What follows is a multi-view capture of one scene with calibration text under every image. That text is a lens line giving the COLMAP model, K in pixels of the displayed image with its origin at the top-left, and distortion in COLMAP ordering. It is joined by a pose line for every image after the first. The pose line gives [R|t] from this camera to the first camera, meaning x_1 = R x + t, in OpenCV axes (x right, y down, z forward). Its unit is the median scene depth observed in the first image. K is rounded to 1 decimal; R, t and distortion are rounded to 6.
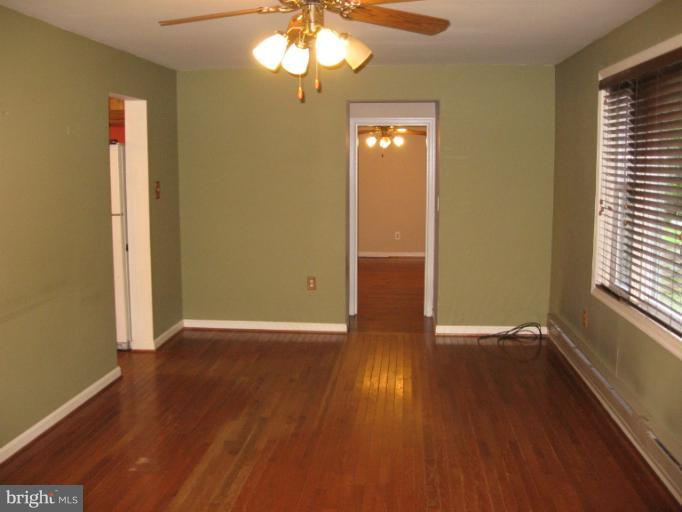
lens RADIAL K [[723.3, 0, 344.2], [0, 723.3, 241.1], [0, 0, 1]] dist [-0.097176, 0.014936]
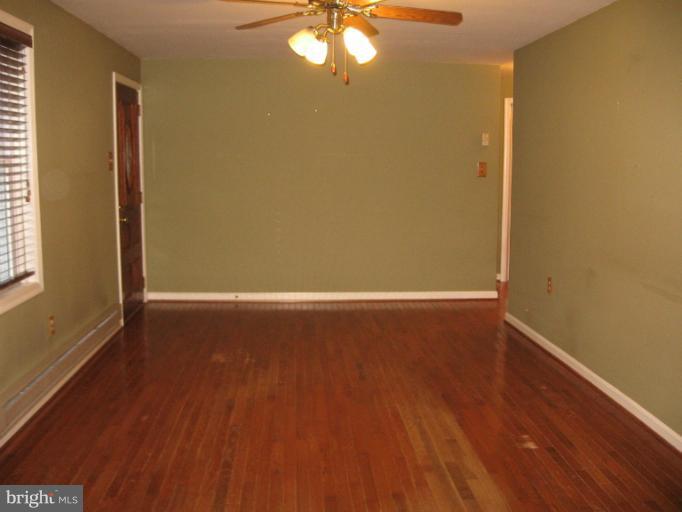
lens RADIAL K [[723.3, 0, 344.2], [0, 723.3, 241.1], [0, 0, 1]] dist [-0.097176, 0.014936]
pose [[-0.987831, 0.014037, -0.154895, 0.114366], [-0.021783, 0.973616, 0.227151, -0.178867], [0.153996, 0.227761, -0.961462, 1.896778]]
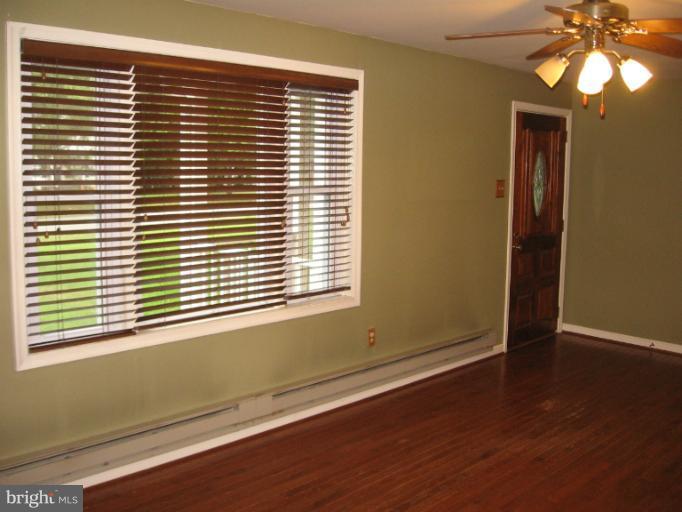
lens RADIAL K [[723.3, 0, 344.2], [0, 723.3, 241.1], [0, 0, 1]] dist [-0.097176, 0.014936]
pose [[-0.775511, -0.084069, 0.625711, -0.366661], [0.053023, 0.978920, 0.197242, -0.203700], [-0.629103, 0.186140, -0.754706, 1.724852]]
